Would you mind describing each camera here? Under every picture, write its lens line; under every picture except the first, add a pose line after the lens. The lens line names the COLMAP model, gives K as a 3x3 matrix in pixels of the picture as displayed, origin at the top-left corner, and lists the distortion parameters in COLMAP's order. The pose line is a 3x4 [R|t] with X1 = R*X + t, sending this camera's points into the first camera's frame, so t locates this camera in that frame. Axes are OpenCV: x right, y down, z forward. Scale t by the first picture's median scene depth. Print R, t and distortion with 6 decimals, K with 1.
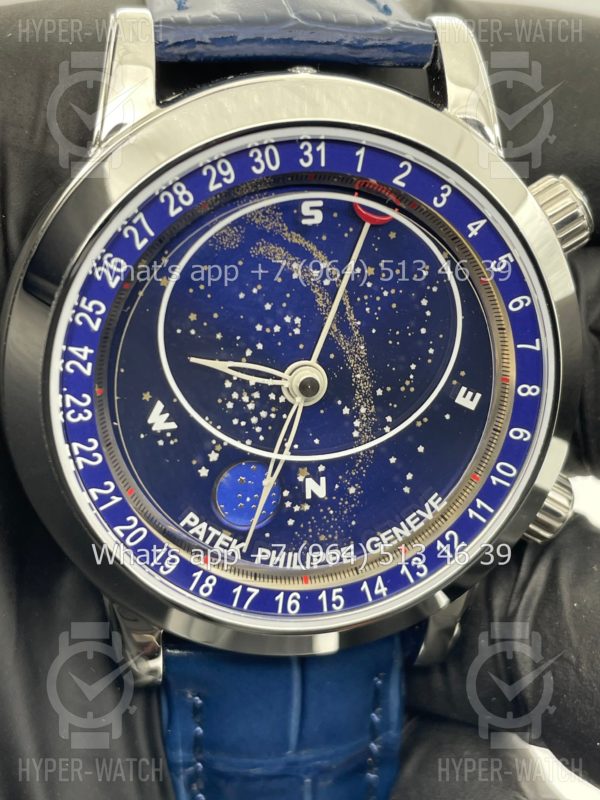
lens RADIAL K [[1257.7, 0, 305.0], [0, 1257.7, 394.5], [0, 0, 1]] dist [0.120373, 0.000000]
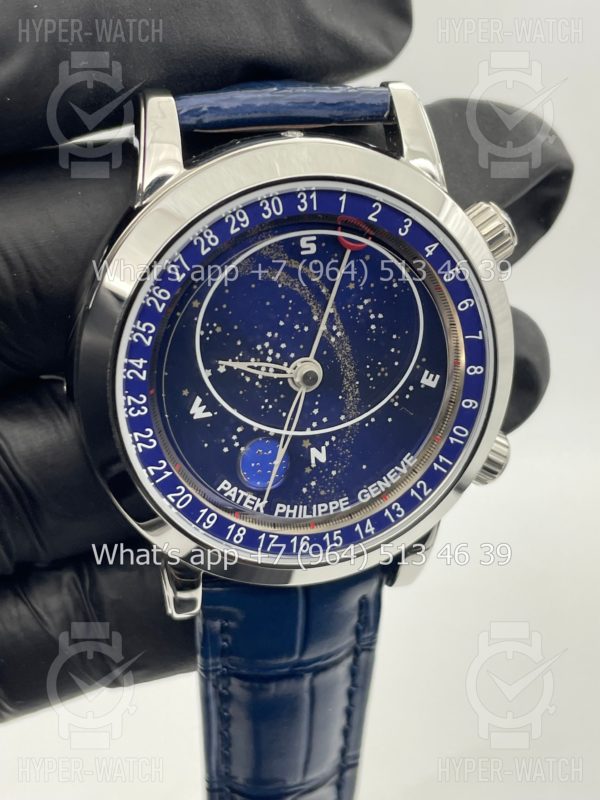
lens RADIAL K [[1257.7, 0, 303.0], [0, 1257.7, 400.5], [0, 0, 1]] dist [0.120373, 0.000000]
pose [[0.994842, -0.058857, 0.082609, -0.112024], [0.055060, 0.997352, 0.047514, -0.044773], [-0.085187, -0.042721, 0.995449, -0.290939]]
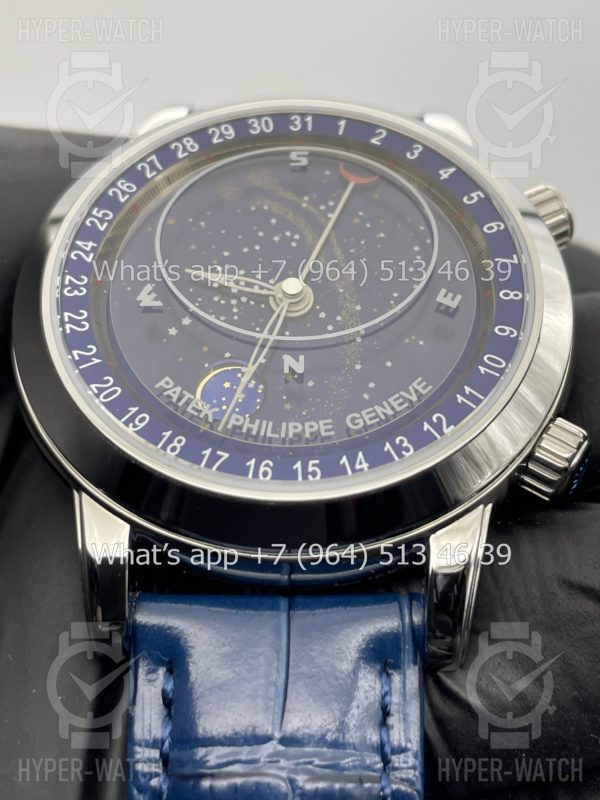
lens RADIAL K [[1257.7, 0, 305.0], [0, 1257.7, 405.7], [0, 0, 1]] dist [0.120373, 0.000000]
pose [[0.981451, -0.074737, -0.176548, 0.191724], [-0.072679, 0.707103, -0.703366, 0.802788], [0.177405, 0.703150, 0.688555, 0.342640]]
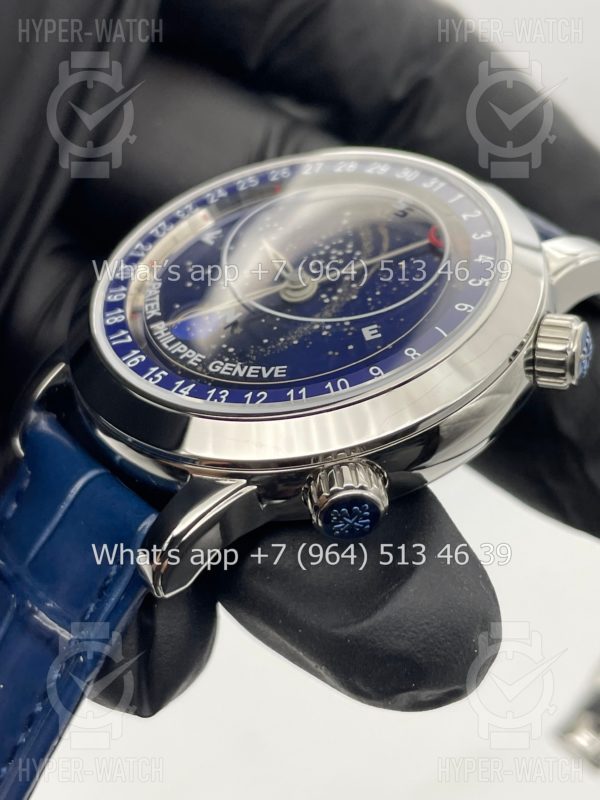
lens RADIAL K [[1257.7, 0, 295.6], [0, 1257.7, 398.7], [0, 0, 1]] dist [0.120373, 0.000000]
pose [[0.559028, 0.300896, -0.772625, 0.978082], [-0.820998, 0.331213, -0.465039, 0.599558], [0.115975, 0.894293, 0.432192, 0.574976]]
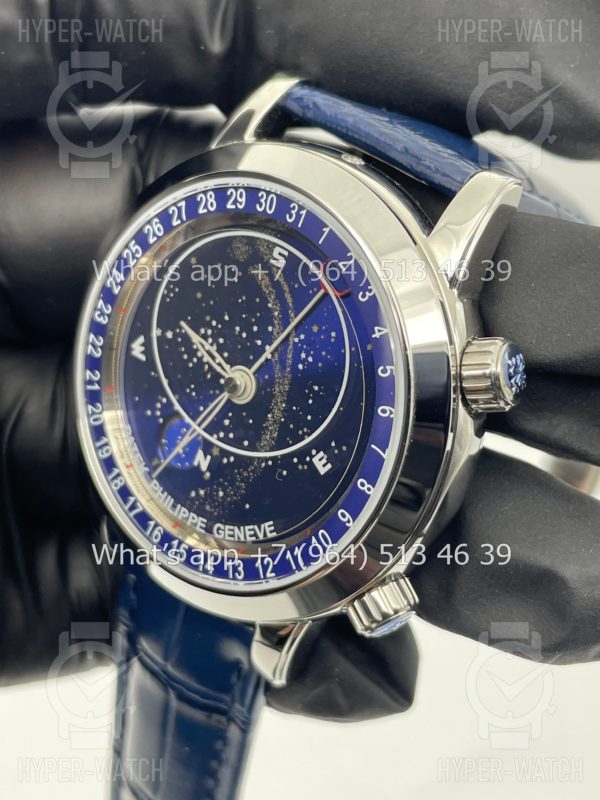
lens RADIAL K [[1257.7, 0, 298.6], [0, 1257.7, 401.0], [0, 0, 1]] dist [0.120373, 0.000000]
pose [[0.623421, 0.472108, -0.623266, 0.818747], [-0.510327, 0.849617, 0.133108, -0.190571], [0.592378, 0.235087, 0.770598, 0.088575]]
